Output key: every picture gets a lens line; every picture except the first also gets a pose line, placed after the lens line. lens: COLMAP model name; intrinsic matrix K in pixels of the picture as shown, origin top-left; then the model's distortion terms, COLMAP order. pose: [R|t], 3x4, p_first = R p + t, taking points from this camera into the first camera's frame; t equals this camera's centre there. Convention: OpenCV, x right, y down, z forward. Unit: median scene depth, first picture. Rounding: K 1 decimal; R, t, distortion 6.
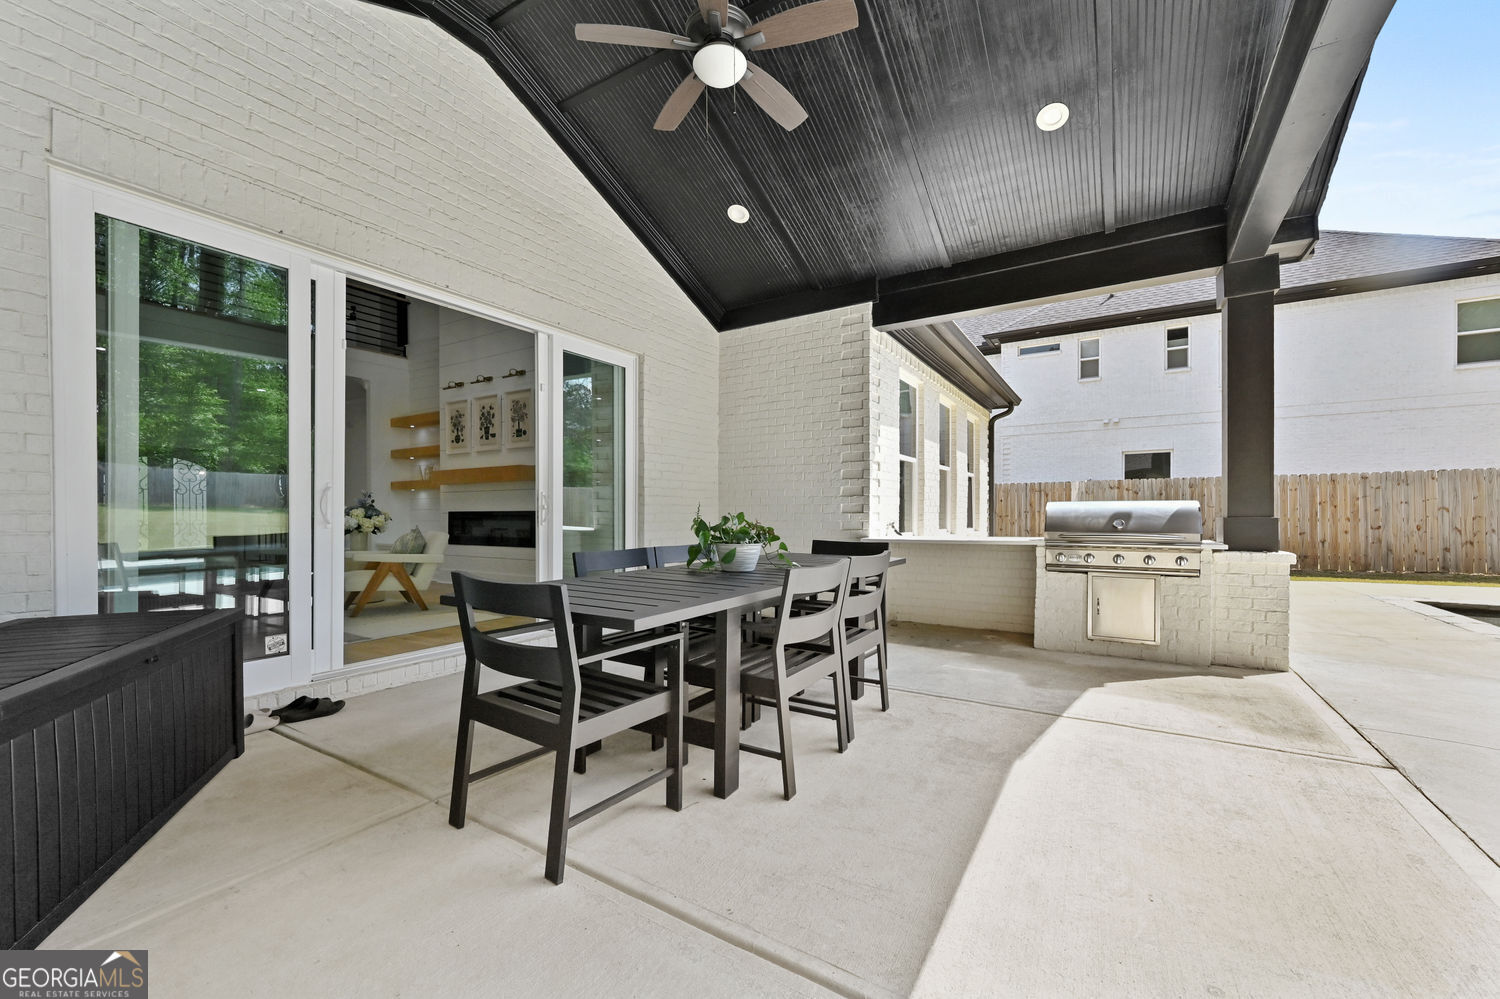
lens RADIAL K [[594.0, 0, 749.8], [0, 594.0, 523.6], [0, 0, 1]] dist [-0.000585, -0.000013]
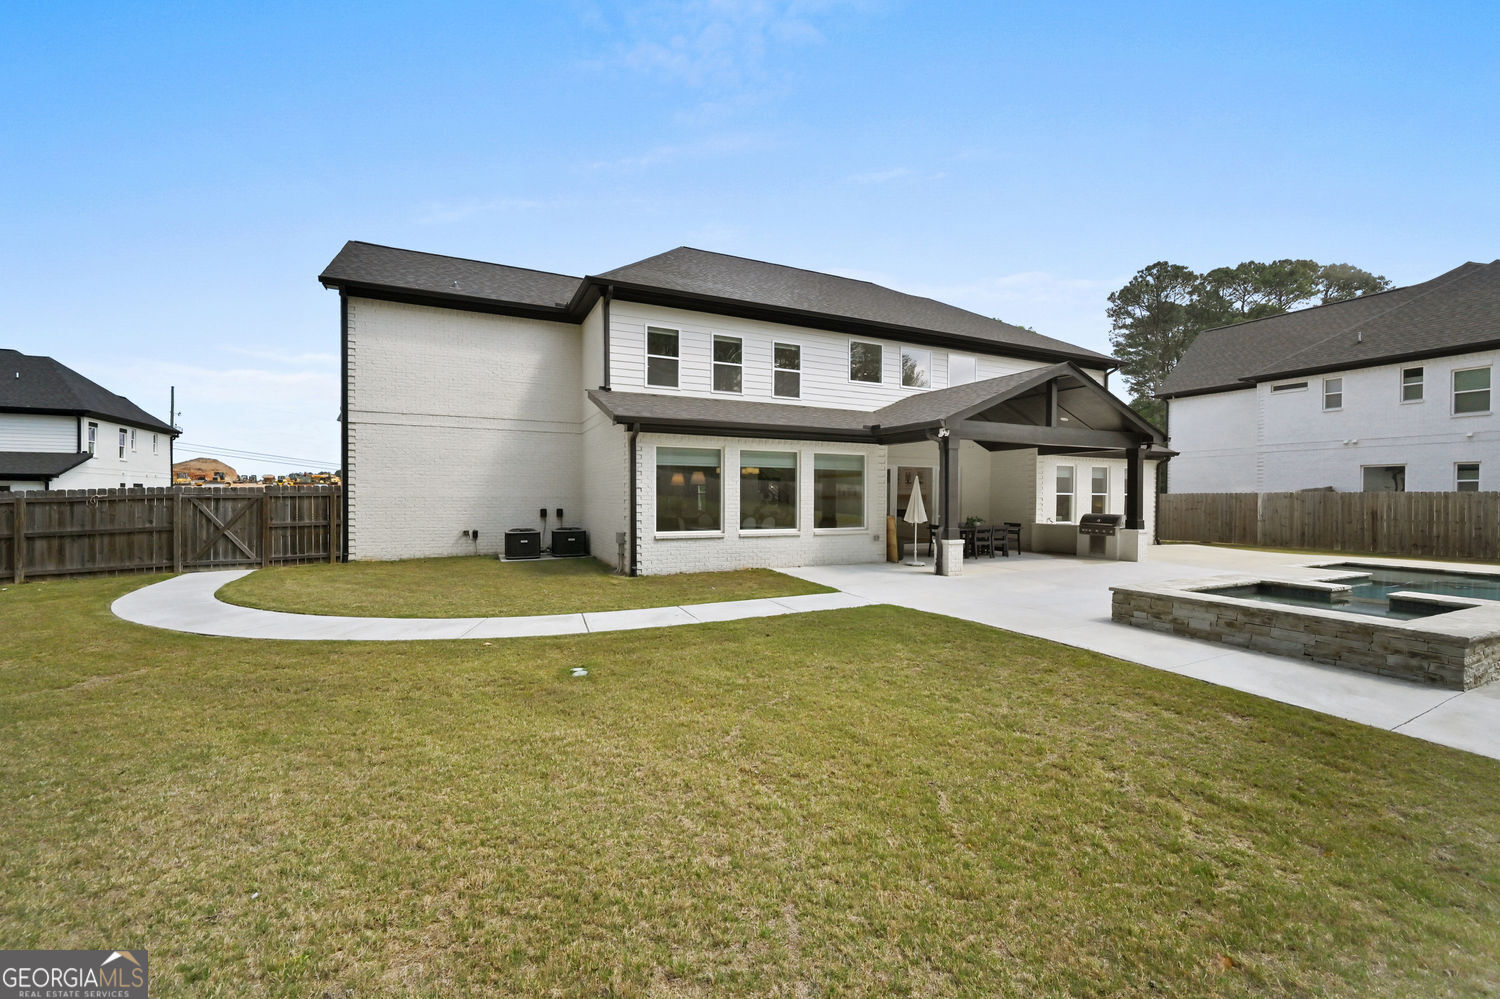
lens RADIAL K [[598.6, 0, 743.4], [0, 598.6, 505.5], [0, 0, 1]] dist [-0.000656, -0.000203]
pose [[0.843480, 0.014761, -0.536958, 0.289914], [-0.015269, 0.999877, 0.003502, -0.026277], [0.536944, 0.005244, 0.843602, -1.211037]]
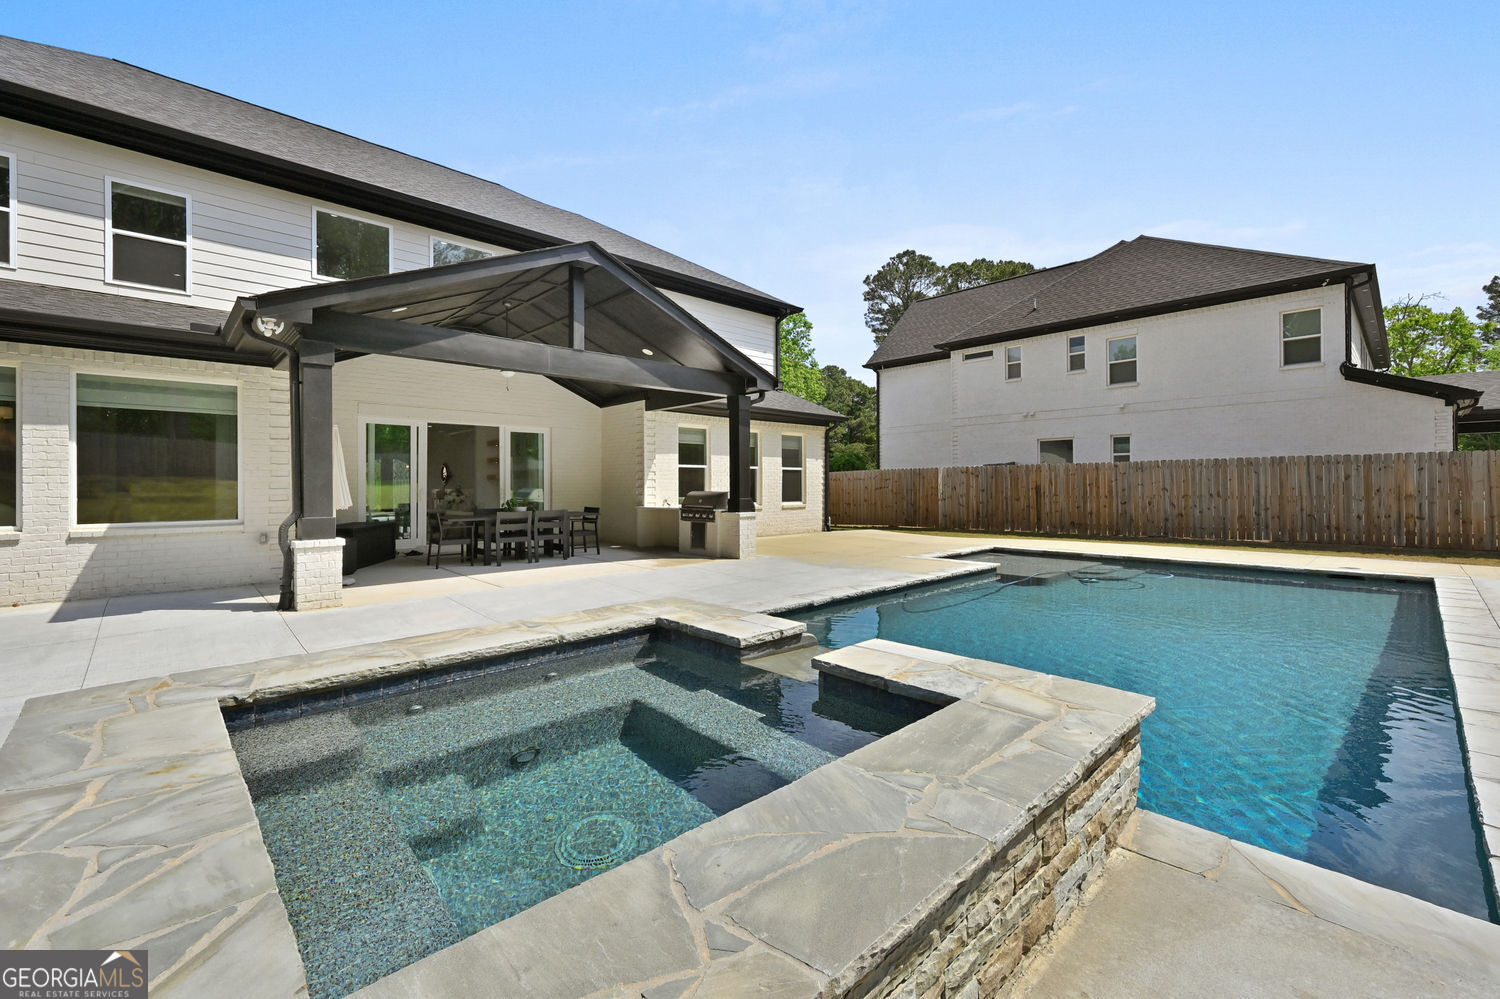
lens RADIAL K [[628.0, 0, 752.6], [0, 628.0, 484.0], [0, 0, 1]] dist [-0.000761, -0.000146]
pose [[0.968496, -0.002547, -0.249018, 0.570876], [-0.002000, 0.999836, -0.018007, -0.008640], [0.249023, 0.017938, 0.968332, -0.563155]]
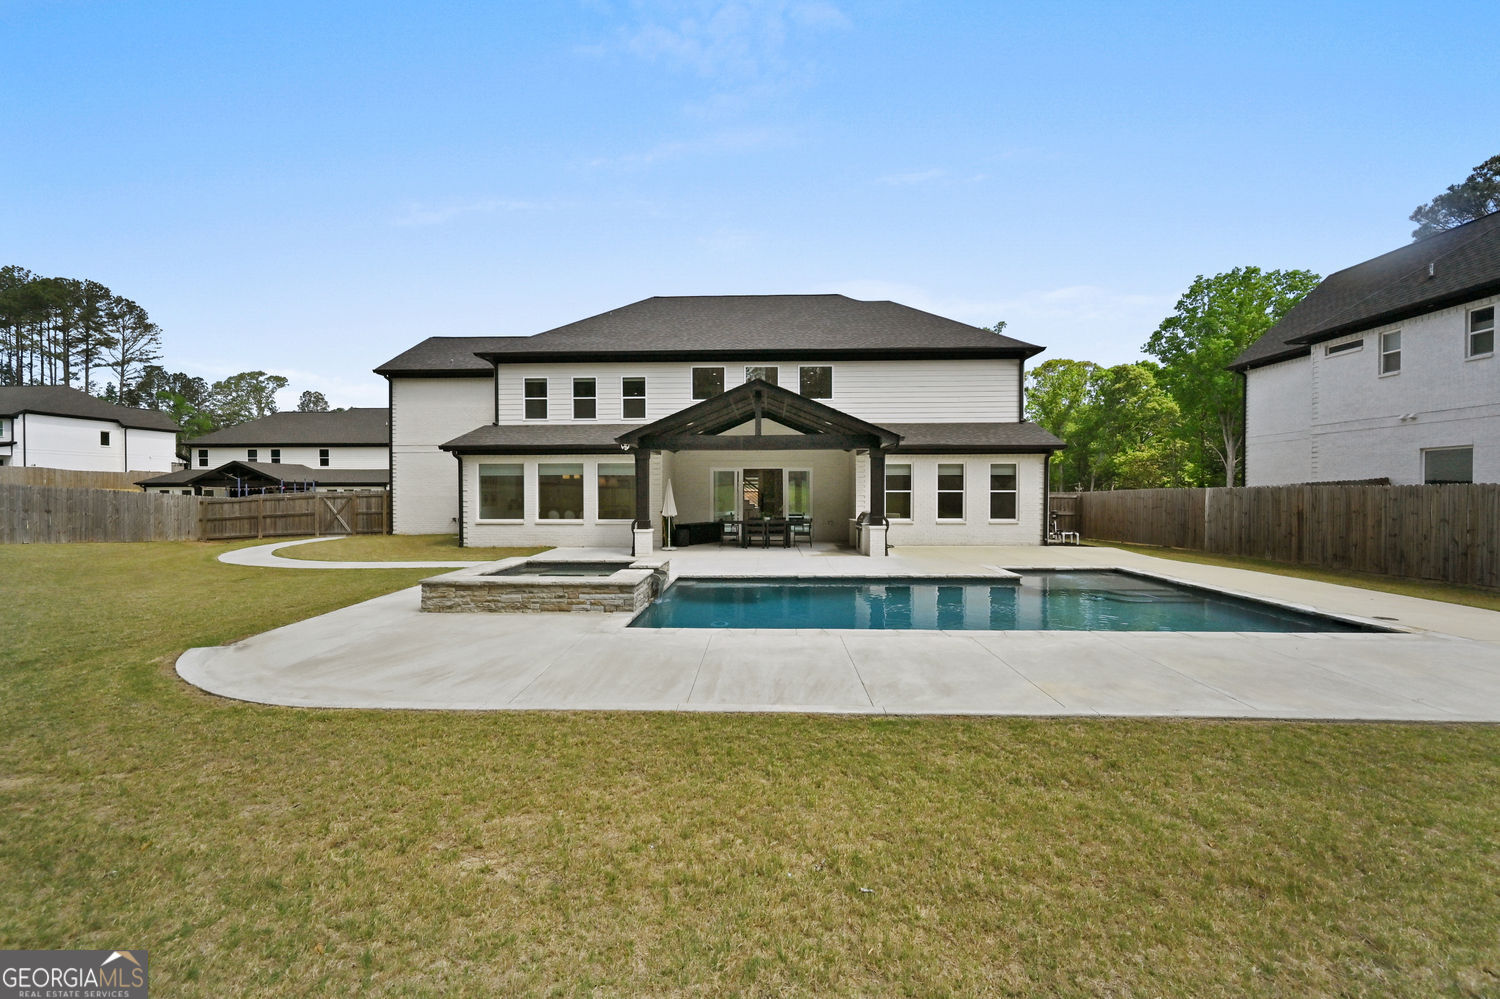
lens RADIAL K [[588.7, 0, 753.2], [0, 588.7, 502.6], [0, 0, 1]] dist [-0.000263, 0.000421]
pose [[0.502042, 0.018704, -0.864641, 1.345489], [-0.013608, 0.999813, 0.013727, -0.050867], [0.864736, 0.004875, 0.502203, -0.560022]]
